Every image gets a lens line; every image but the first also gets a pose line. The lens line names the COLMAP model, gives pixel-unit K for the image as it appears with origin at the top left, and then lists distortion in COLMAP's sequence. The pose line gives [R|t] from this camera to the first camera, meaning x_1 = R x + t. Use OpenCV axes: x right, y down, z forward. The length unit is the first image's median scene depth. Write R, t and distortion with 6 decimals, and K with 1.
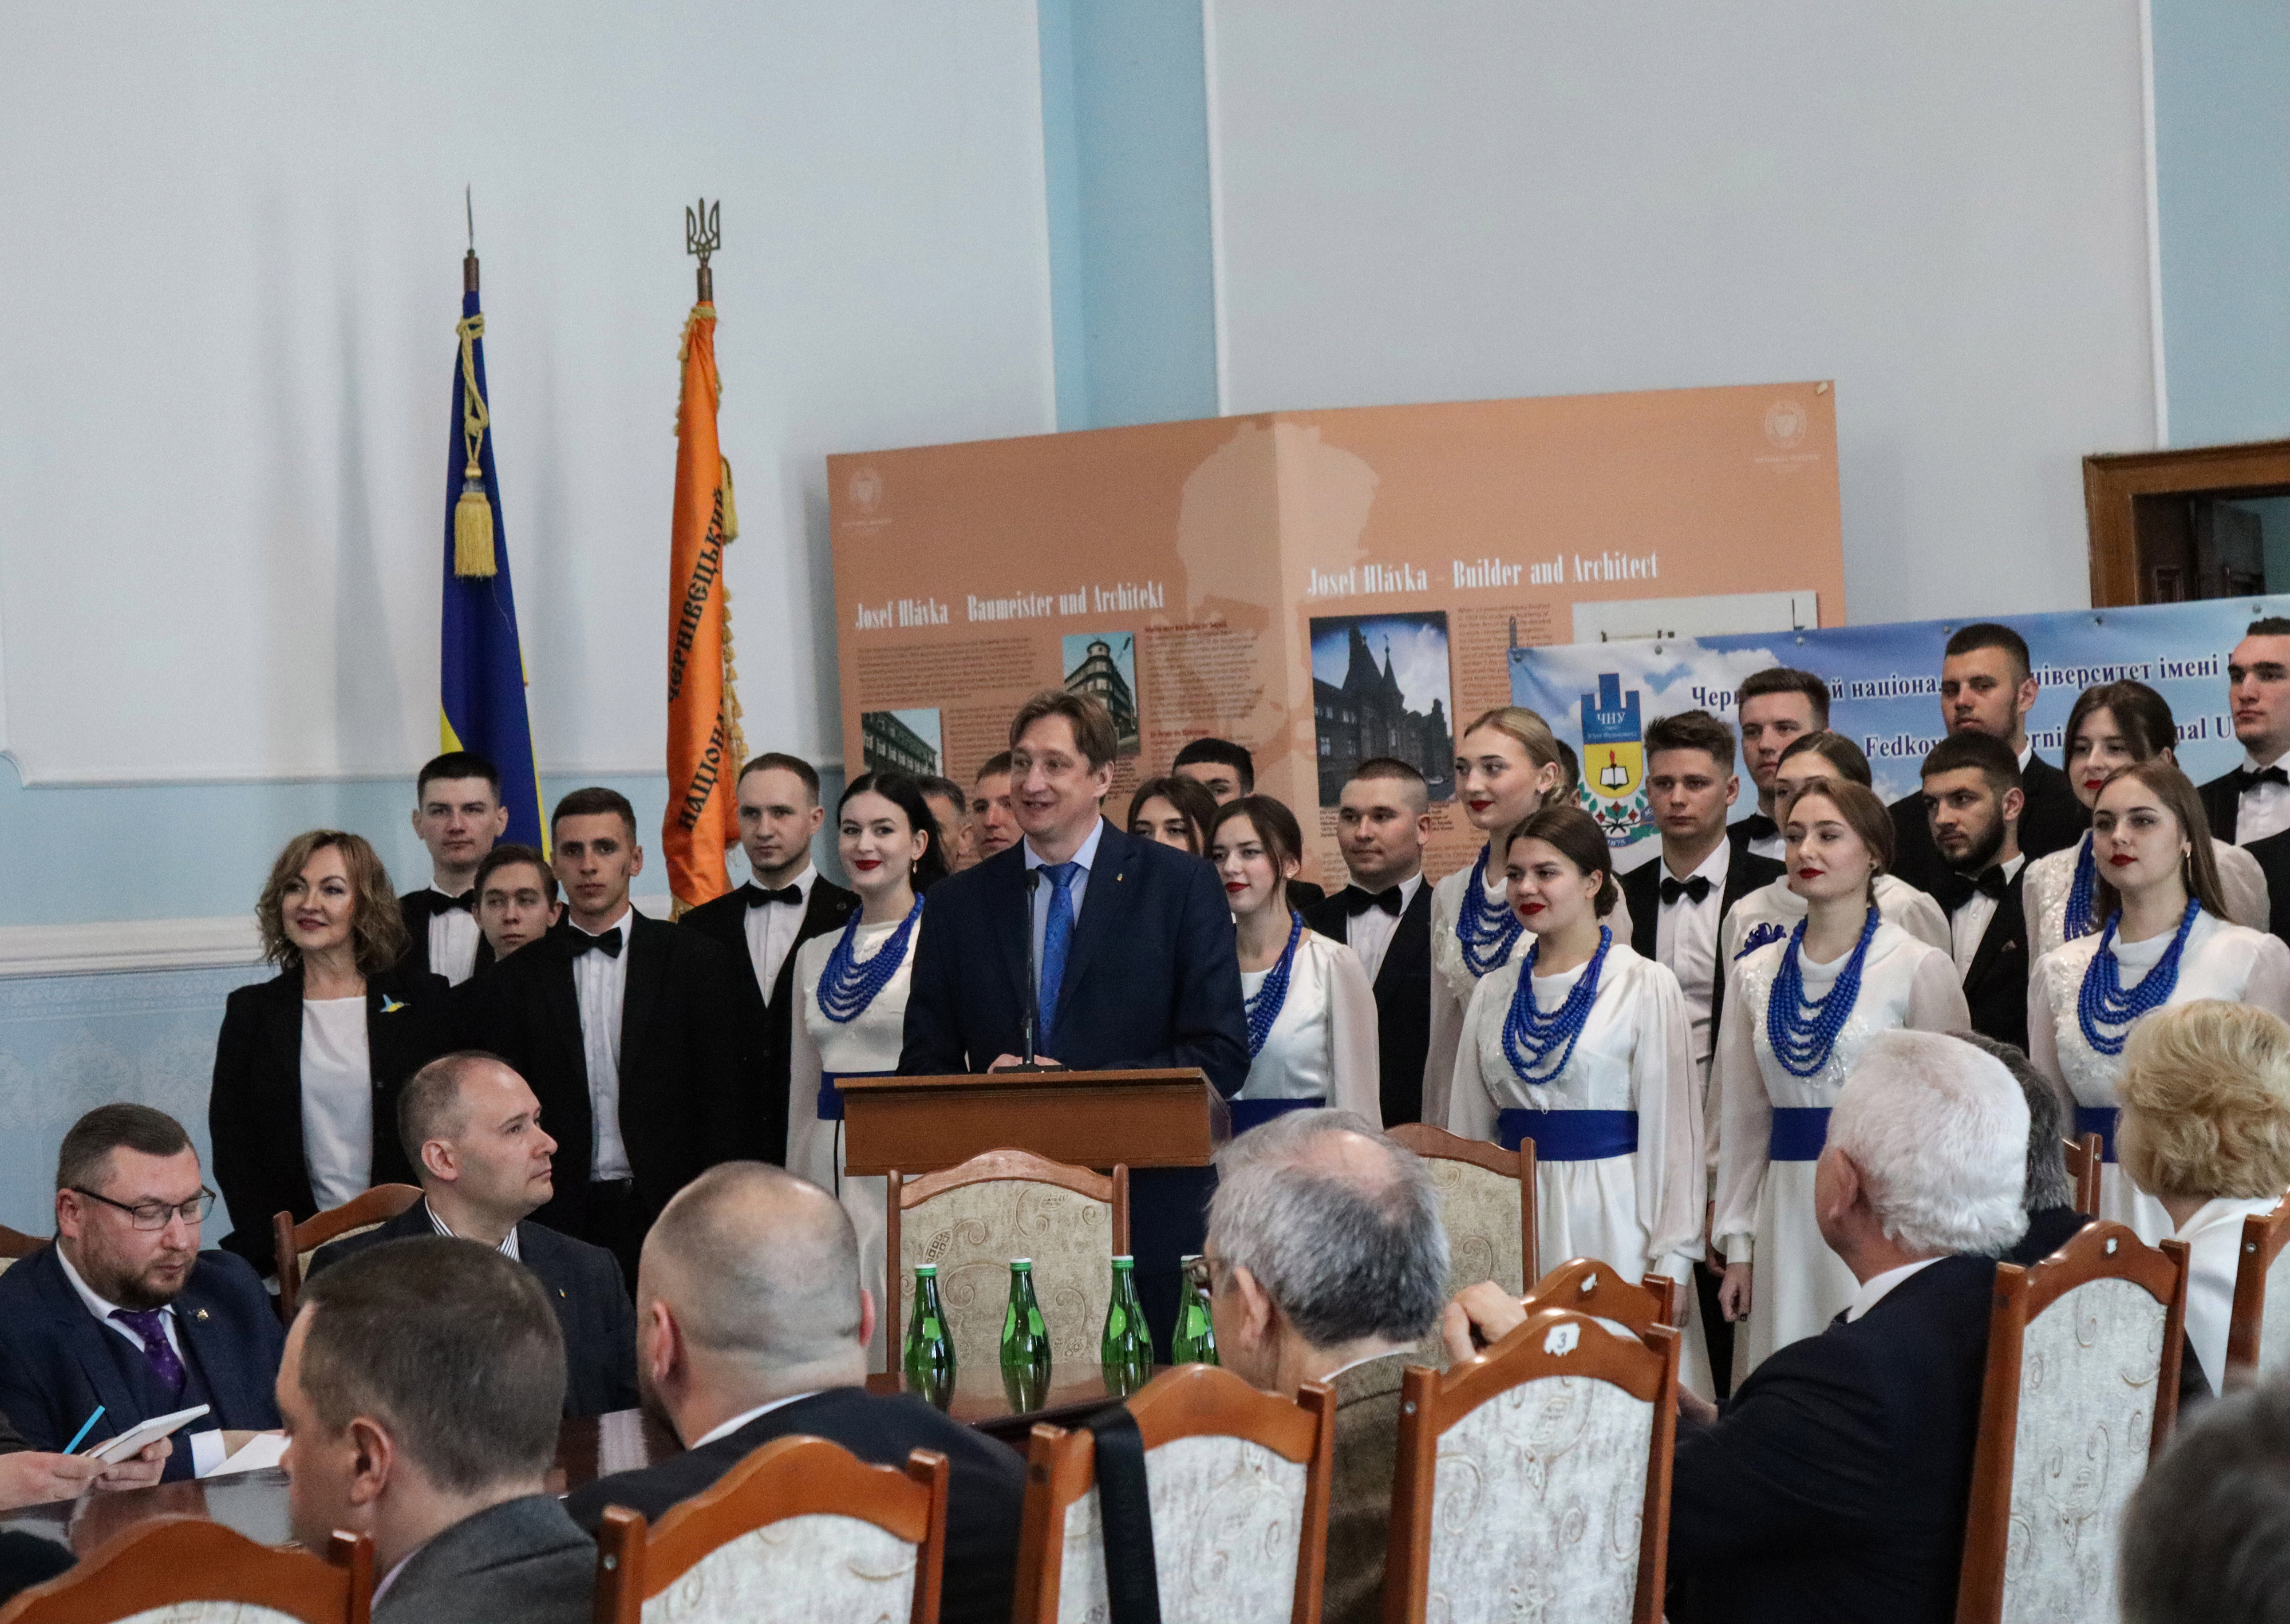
lens RADIAL K [[6074.3, 0, 1145.0], [0, 6074.3, 812.0], [0, 0, 1]] dist [-0.051302, -0.336999]
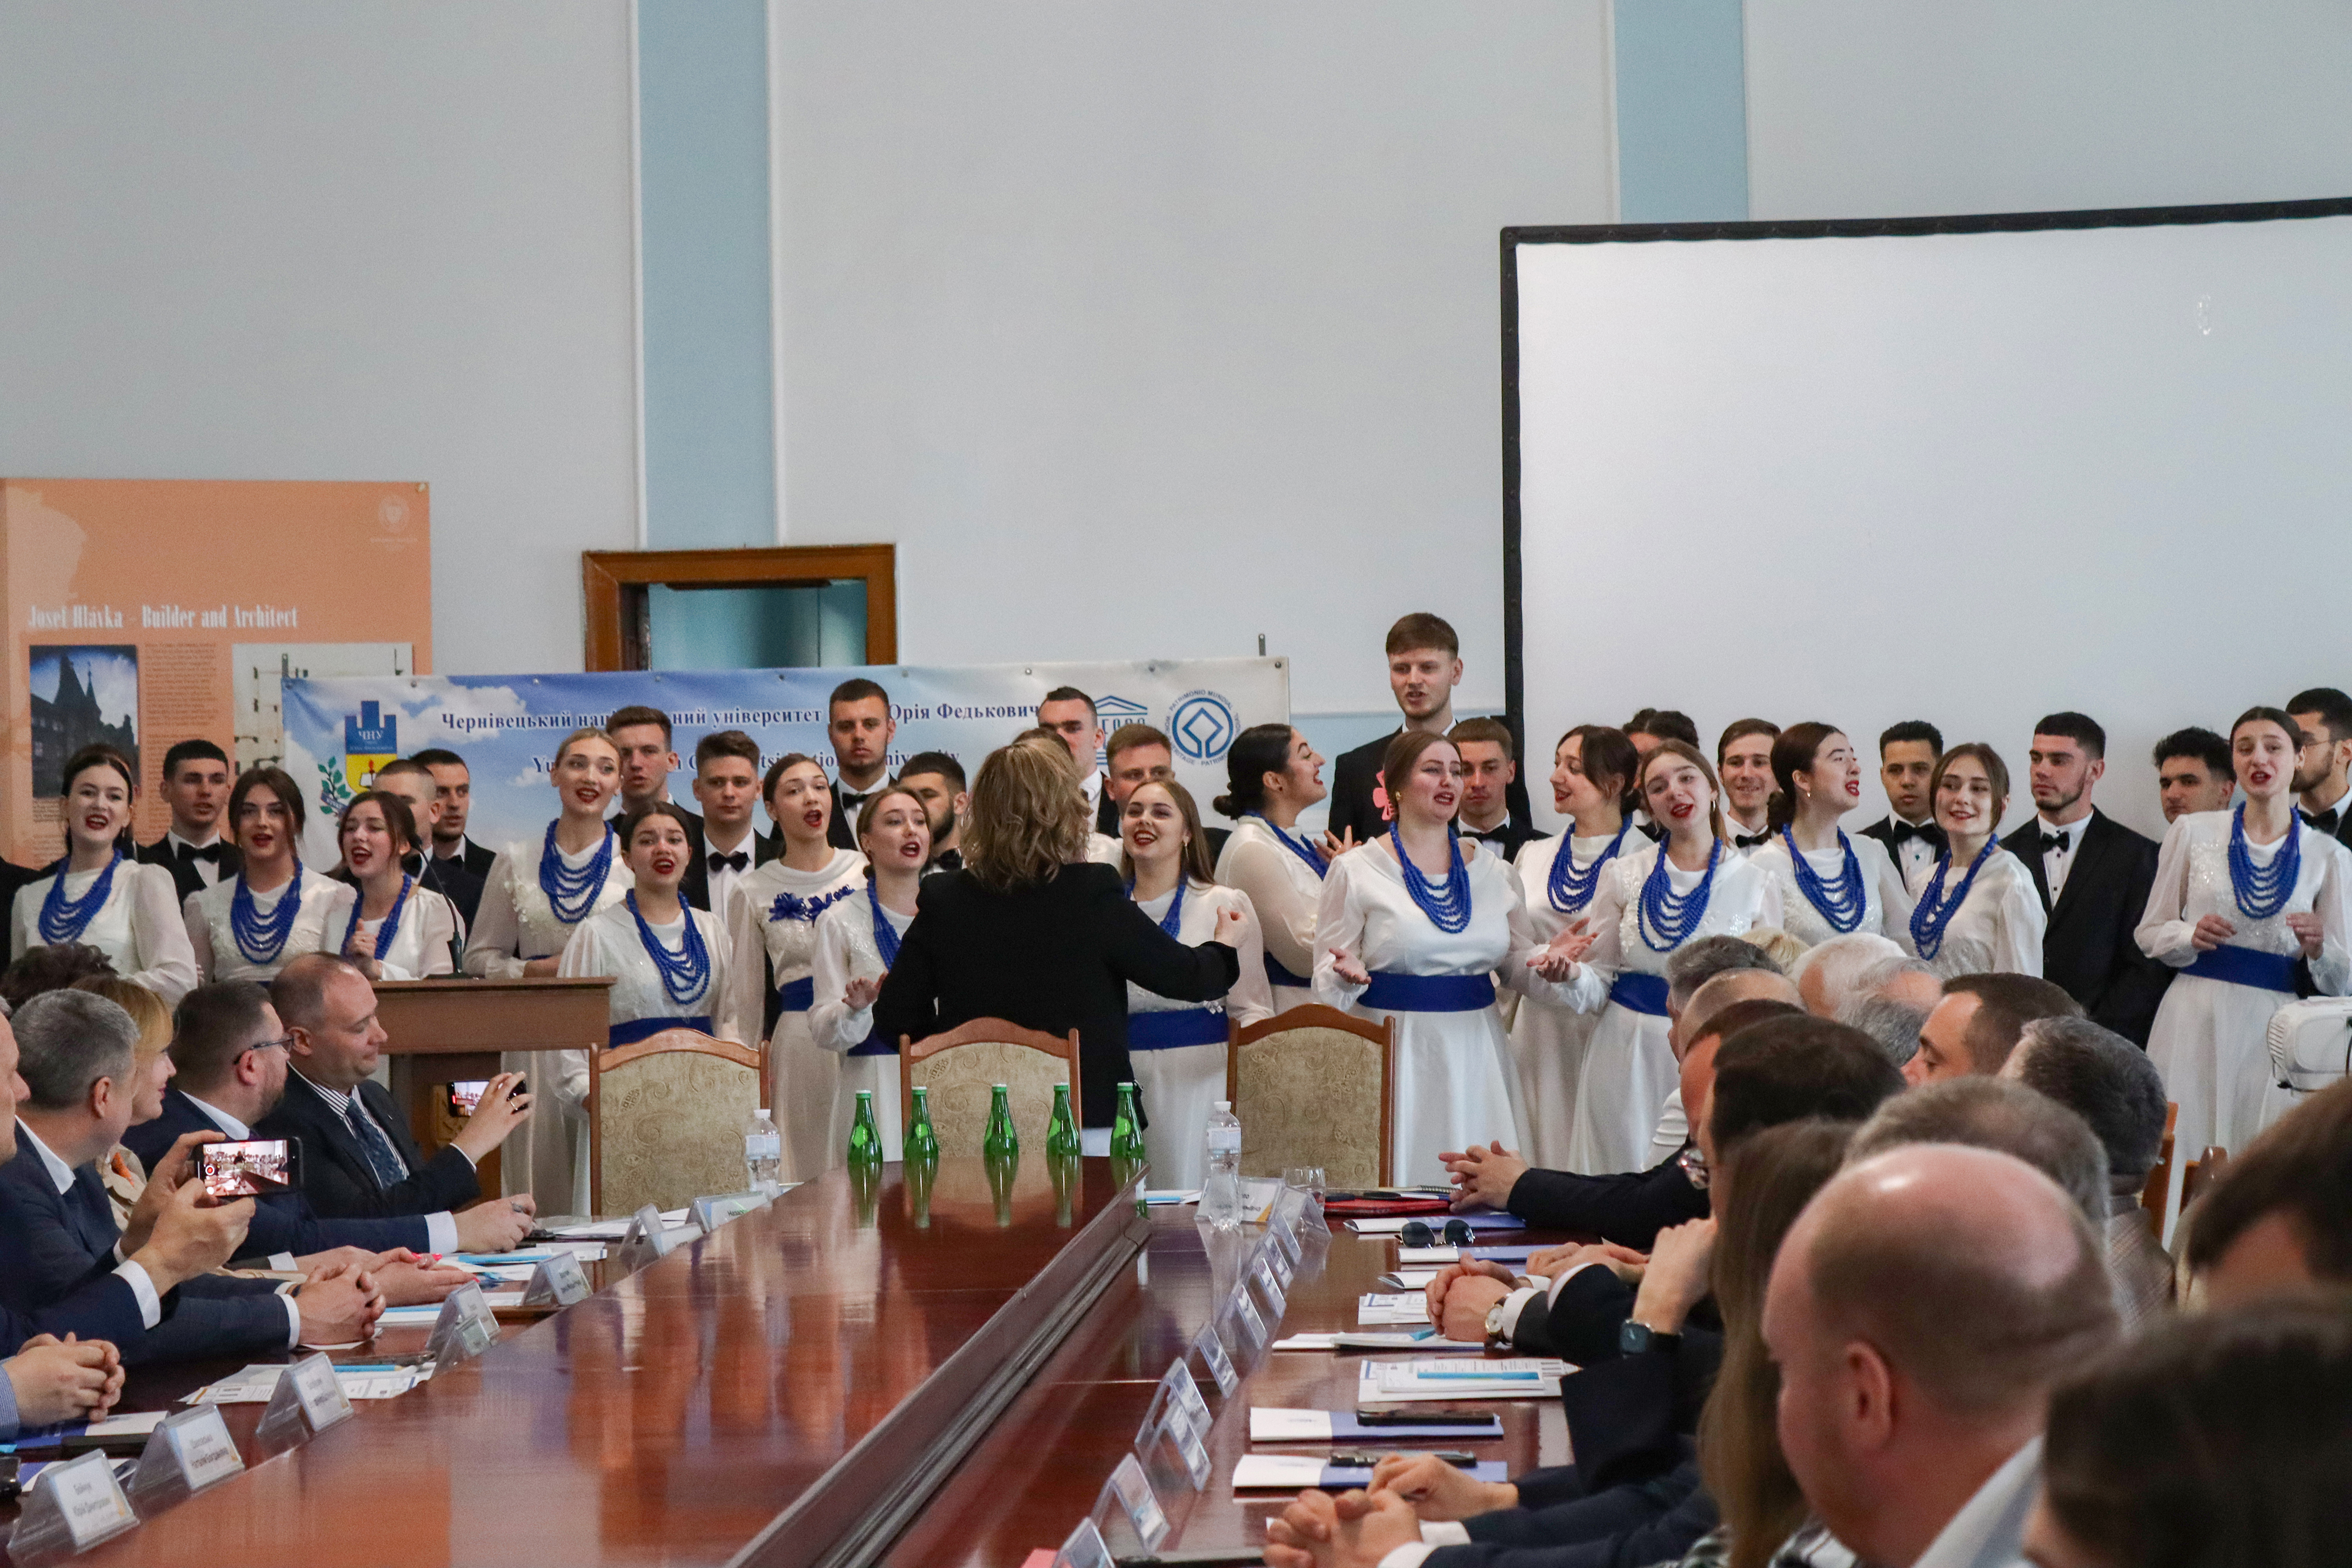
lens RADIAL K [[5166.5, 0, 1176.0], [0, 5166.5, 784.0], [0, 0, 1]] dist [-0.023234, 0.132341]
pose [[0.859918, 0.035944, 0.509165, -0.319302], [-0.027187, 0.999327, -0.024630, 0.016526], [-0.509708, 0.007337, 0.860316, -0.026092]]
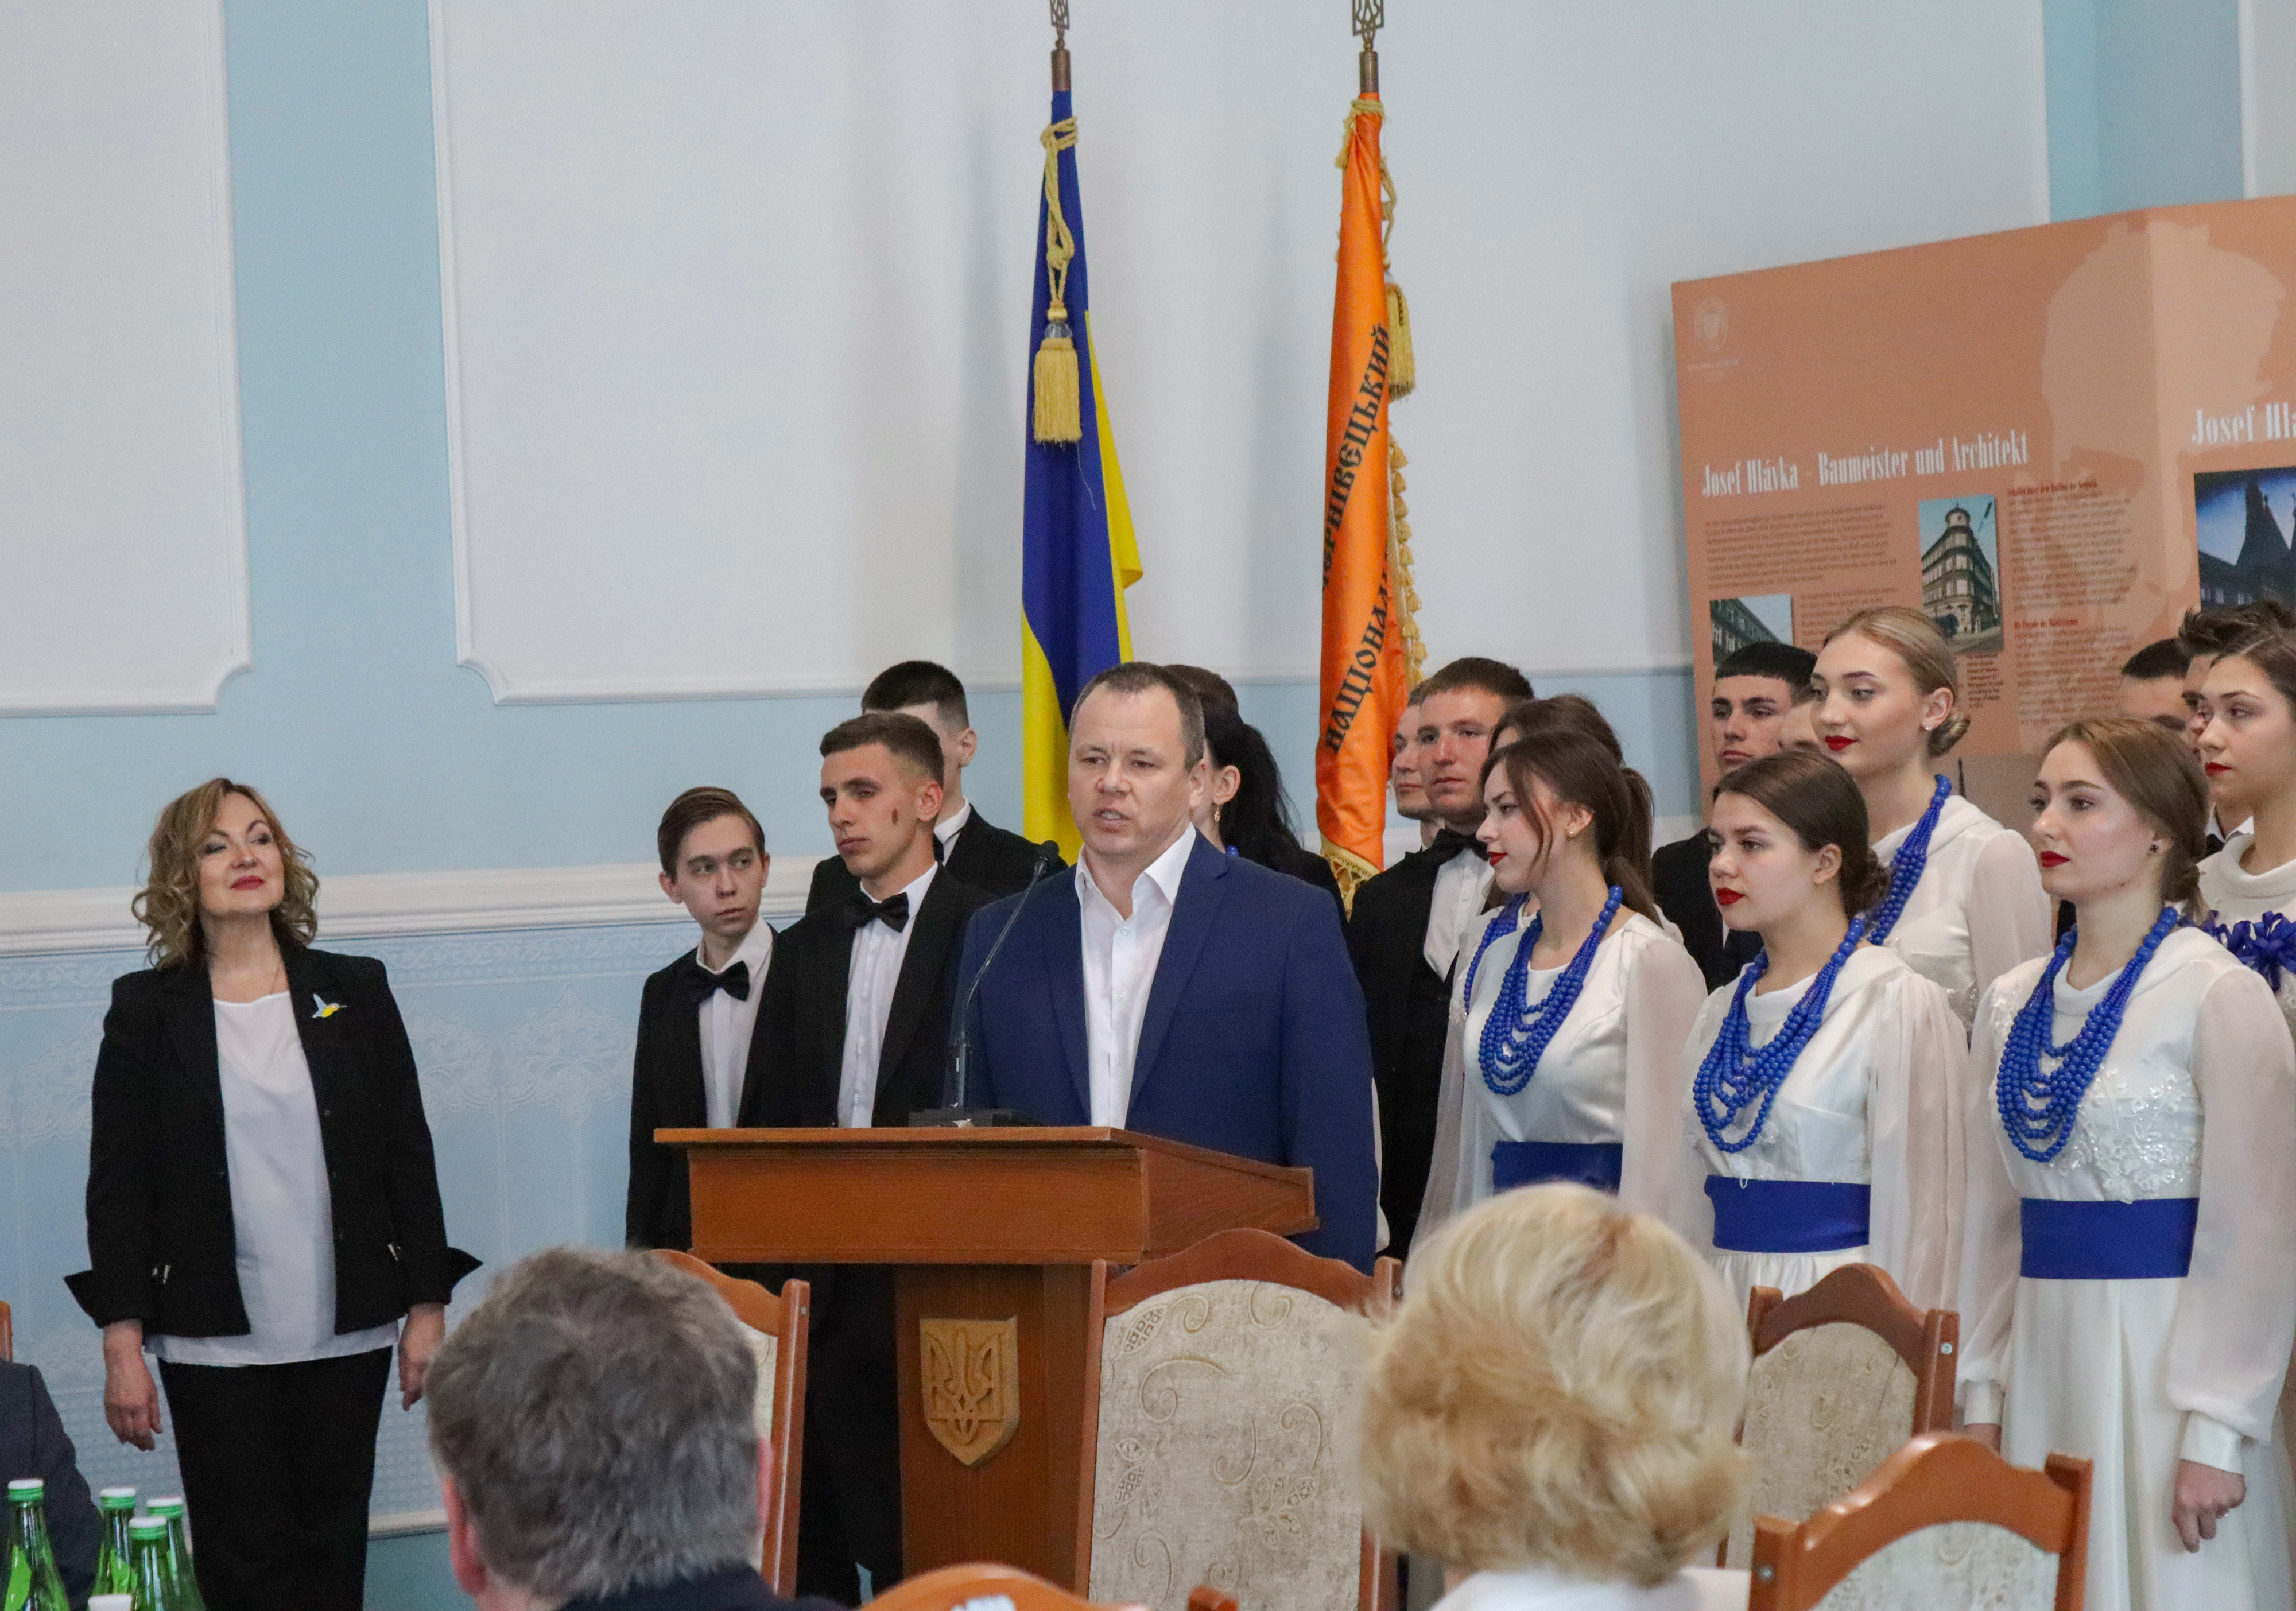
lens RADIAL K [[5963.0, 0, 1010.7], [0, 5963.0, 804.1], [0, 0, 1]] dist [0.059857, 0.796559]
pose [[0.929226, 0.003930, -0.369491, 0.175598], [0.004170, 0.999768, 0.021119, -0.006881], [0.369488, -0.021165, 0.928994, 0.245212]]
